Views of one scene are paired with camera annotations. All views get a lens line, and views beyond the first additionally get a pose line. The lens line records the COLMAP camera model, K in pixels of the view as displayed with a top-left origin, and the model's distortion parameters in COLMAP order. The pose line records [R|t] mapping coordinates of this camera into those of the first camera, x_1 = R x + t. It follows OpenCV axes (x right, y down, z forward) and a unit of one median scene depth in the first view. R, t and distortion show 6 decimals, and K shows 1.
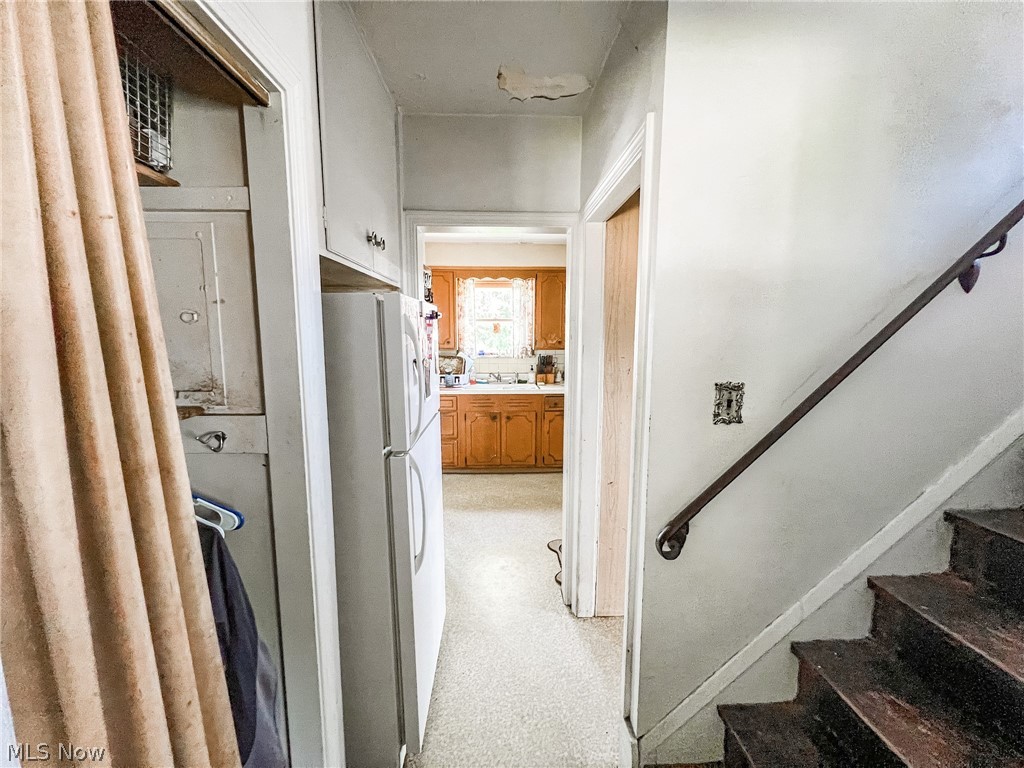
lens RADIAL K [[408.4, 0, 510.3], [0, 408.4, 383.6], [0, 0, 1]] dist [0.000415, 0.000024]
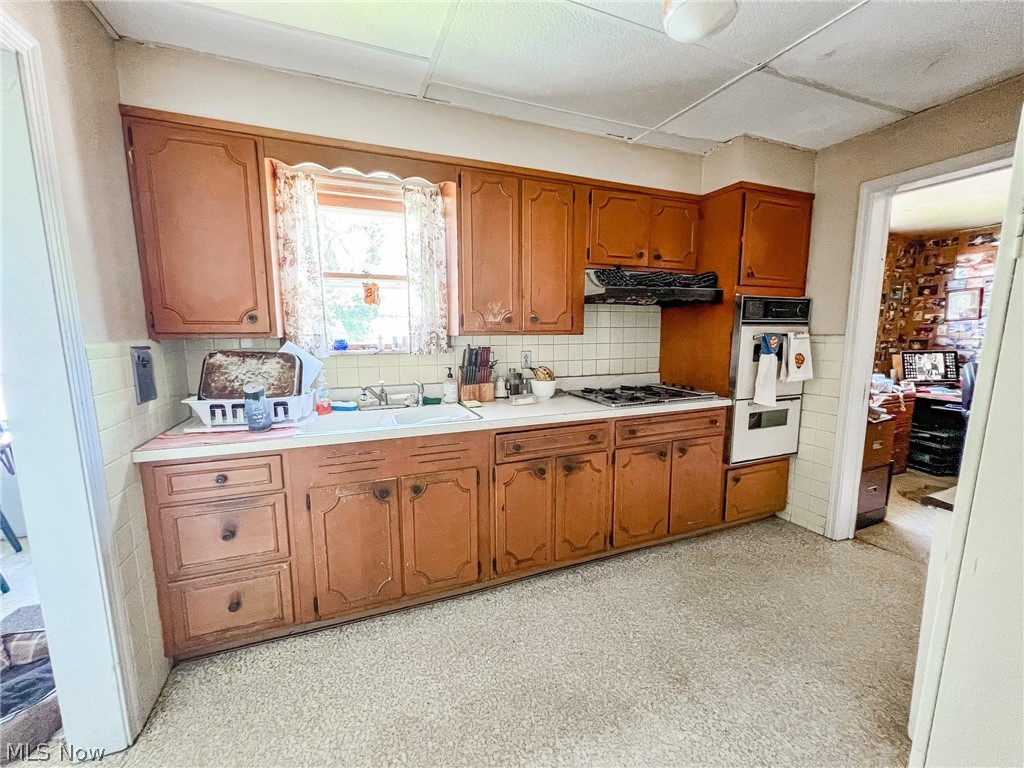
lens RADIAL K [[408.4, 0, 511.4], [0, 408.4, 384.8], [0, 0, 1]] dist [0.000415, 0.000024]
pose [[0.939502, -0.048653, 0.339070, -0.050015], [0.046764, 0.998811, 0.013744, -0.028029], [-0.339336, 0.002944, 0.940661, 0.520772]]
